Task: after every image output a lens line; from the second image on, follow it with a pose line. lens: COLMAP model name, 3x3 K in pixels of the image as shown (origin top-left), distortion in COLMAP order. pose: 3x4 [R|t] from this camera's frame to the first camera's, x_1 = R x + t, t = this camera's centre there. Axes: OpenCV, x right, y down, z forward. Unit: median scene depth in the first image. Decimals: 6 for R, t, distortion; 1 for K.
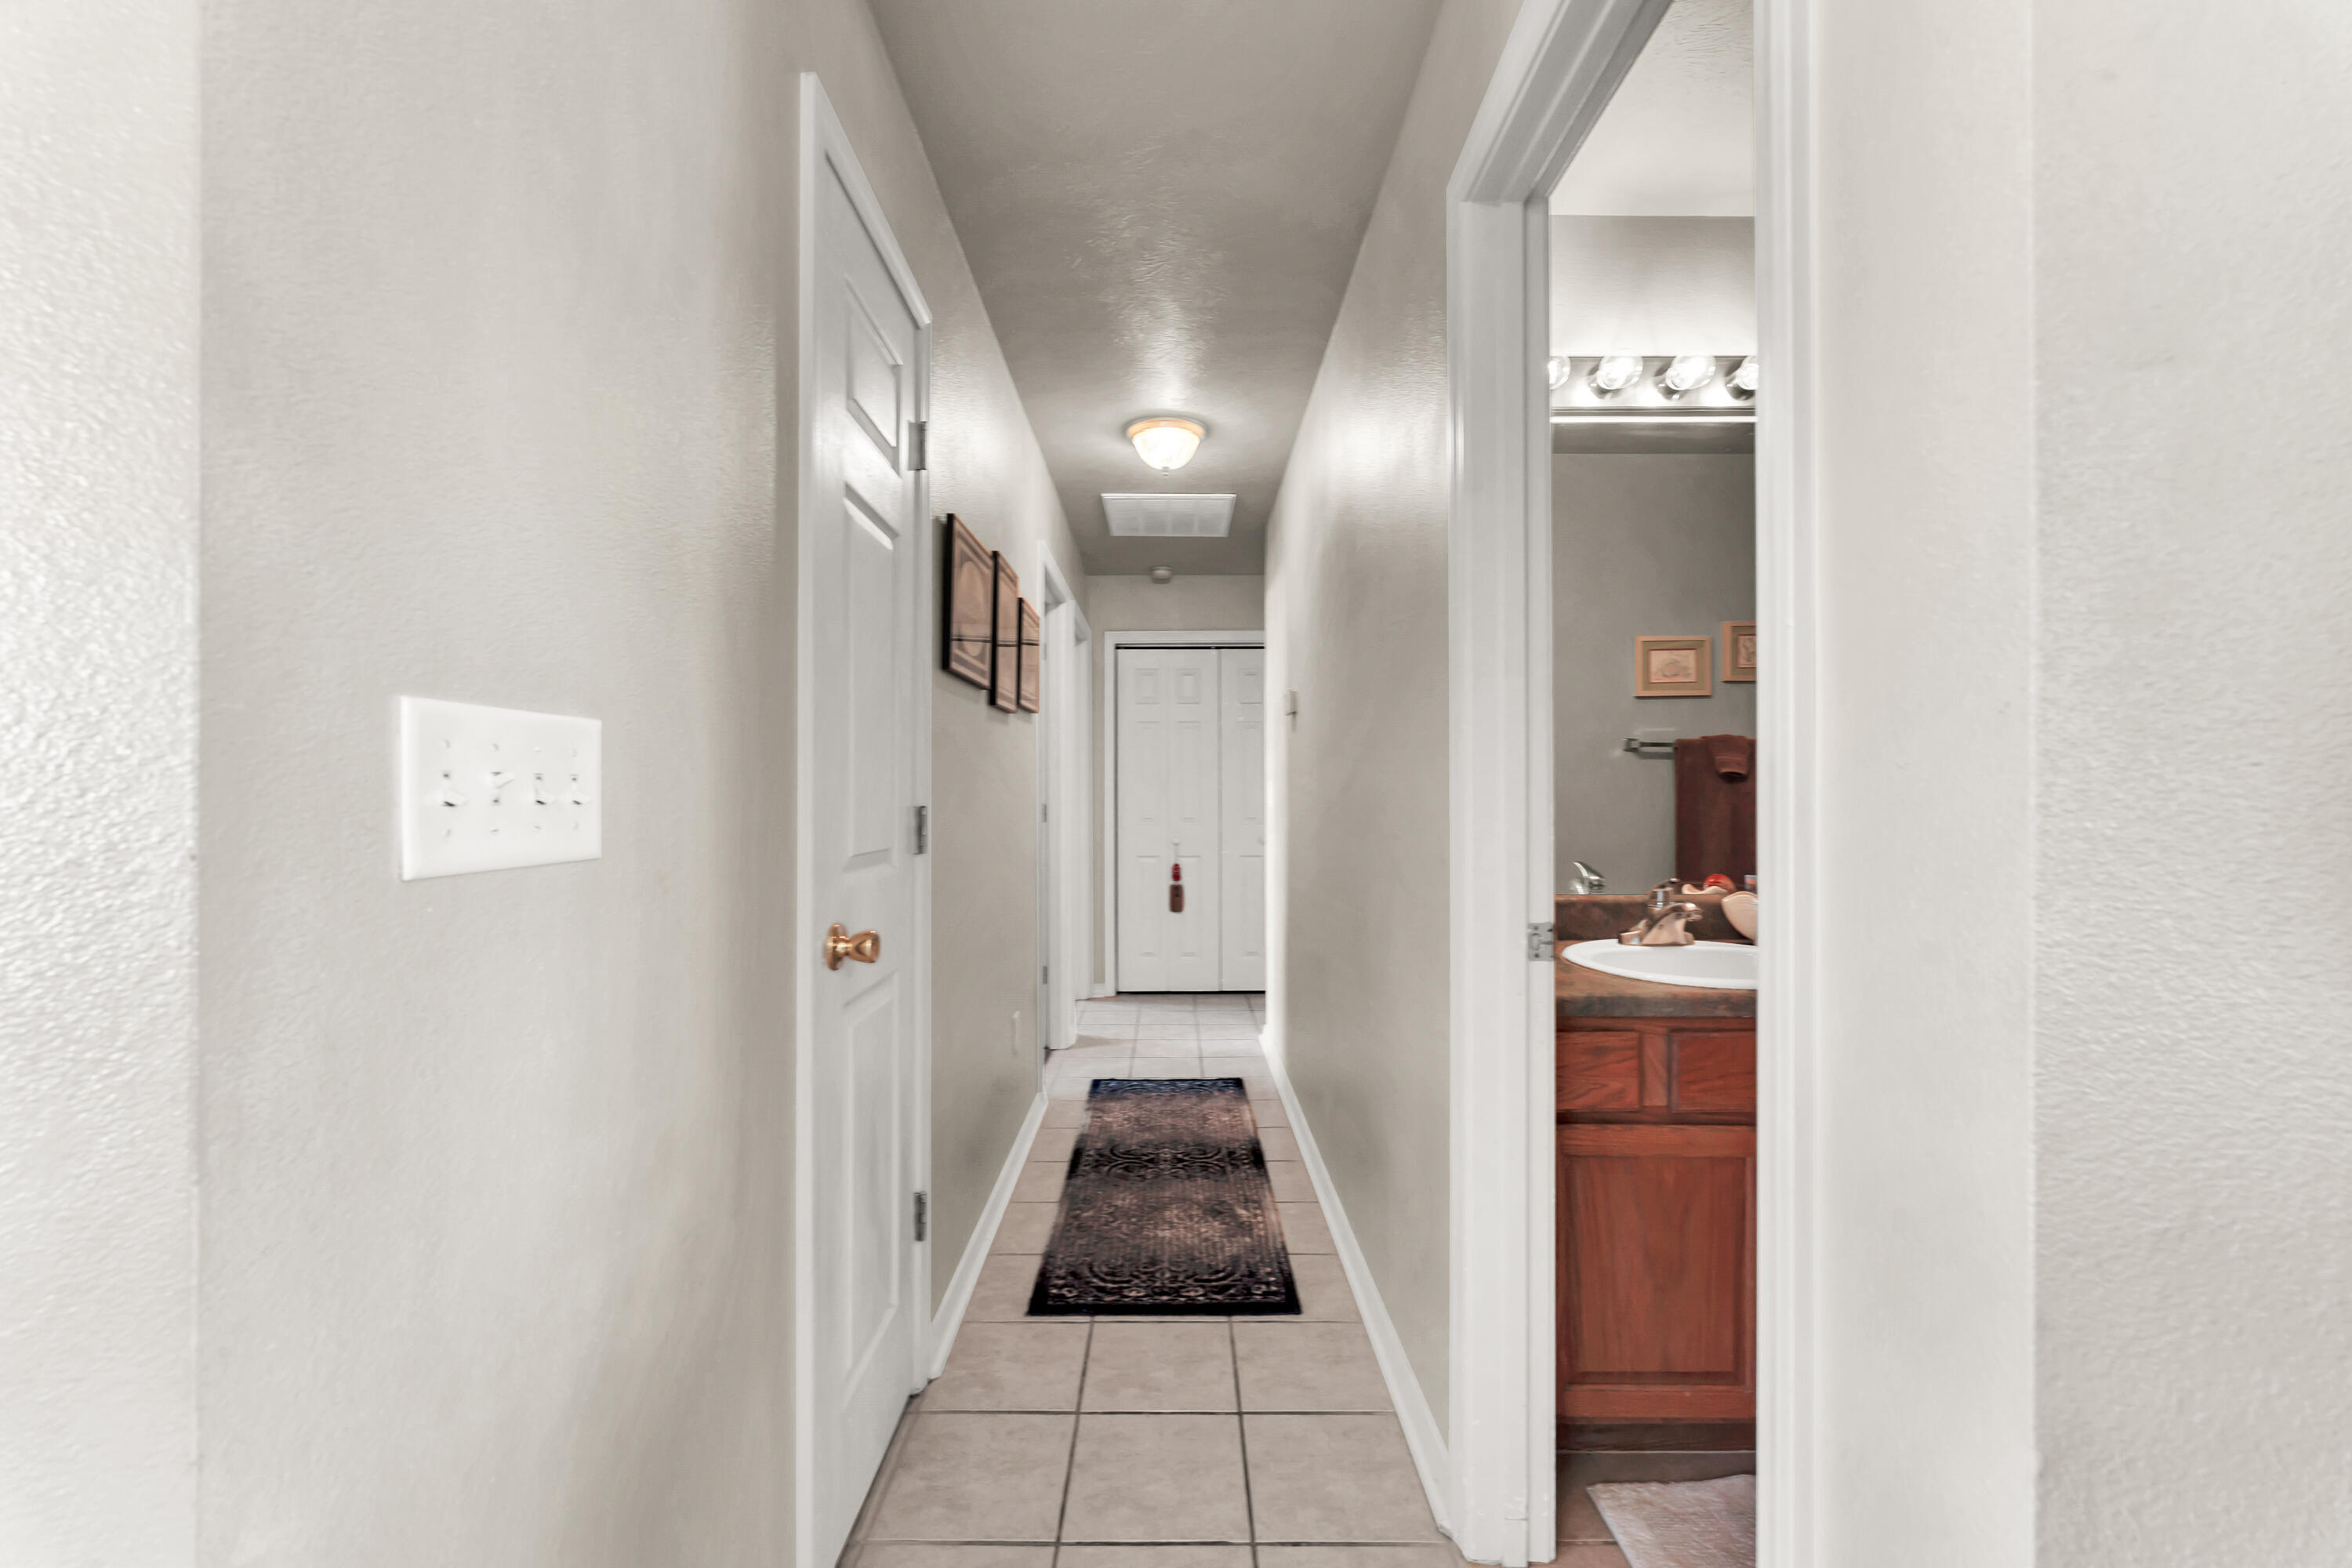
lens RADIAL K [[958.7, 0, 1174.3], [0, 958.7, 785.9], [0, 0, 1]] dist [-0.002777, -0.000544]
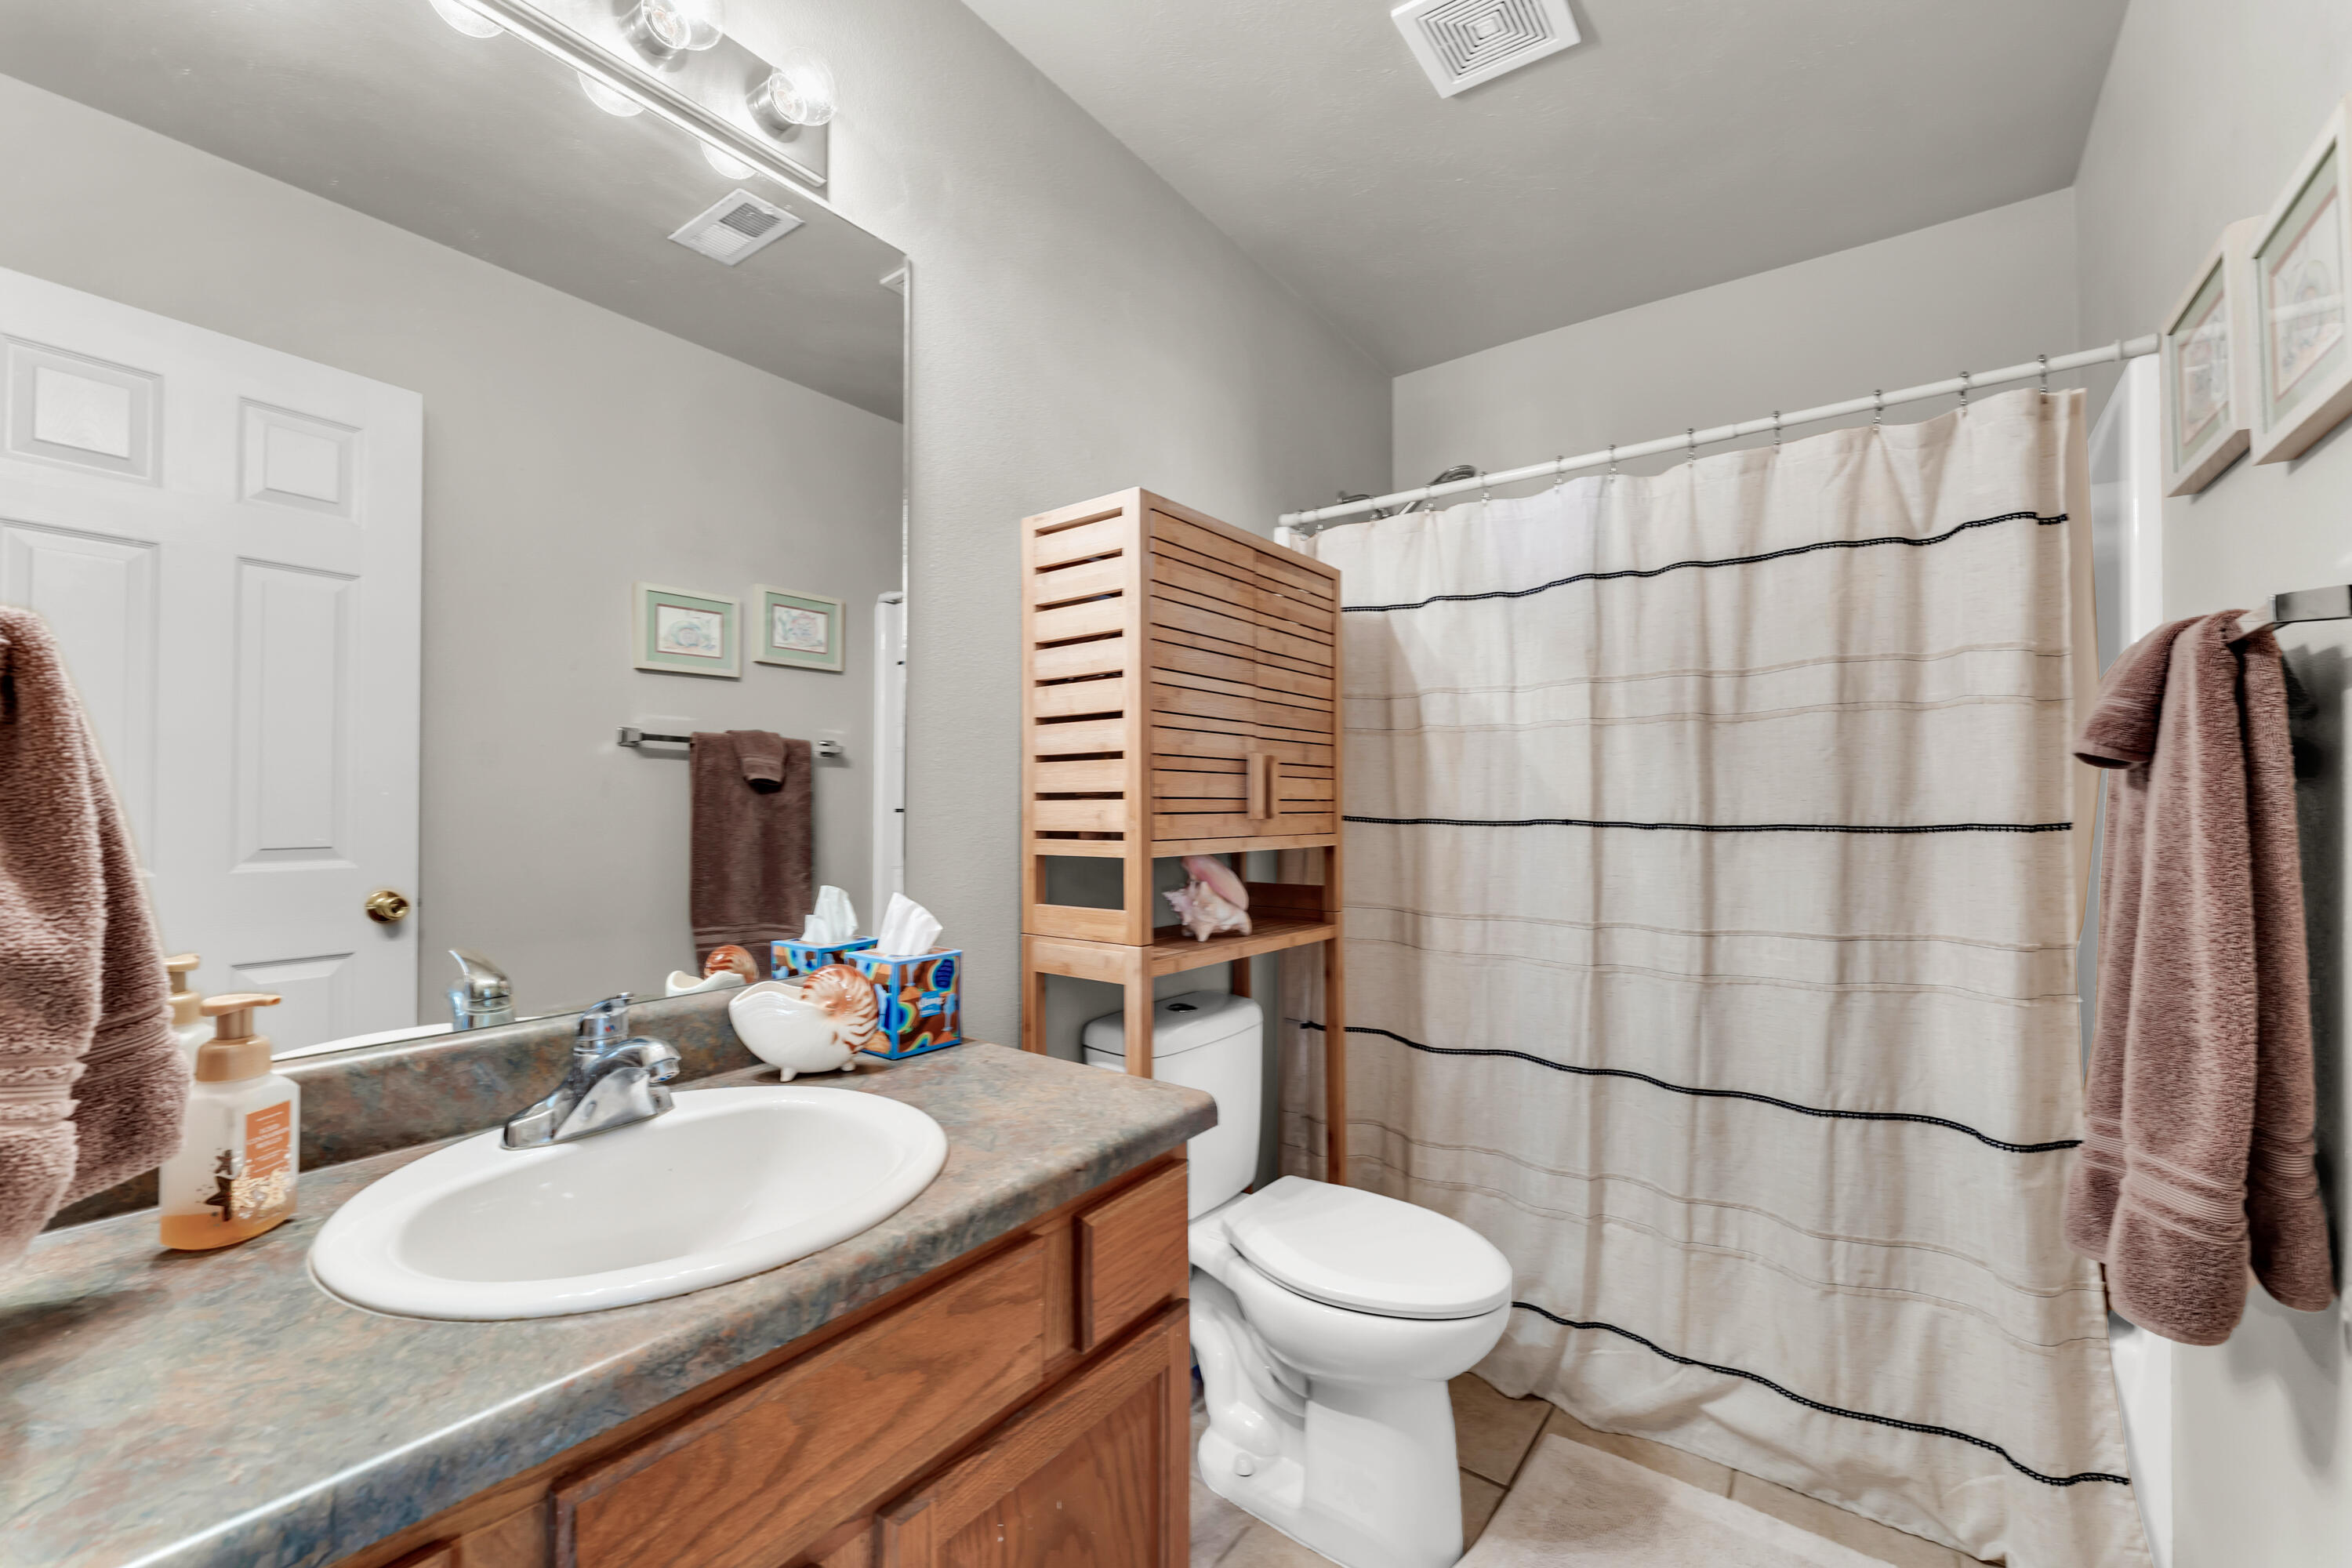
lens RADIAL K [[958.7, 0, 1178.6], [0, 958.7, 789.4], [0, 0, 1]] dist [-0.002777, -0.000544]
pose [[0.599681, 0.016933, 0.800060, 0.259470], [-0.010845, 0.999856, -0.013033, -0.000021], [-0.800166, -0.000861, 0.599779, 0.424434]]
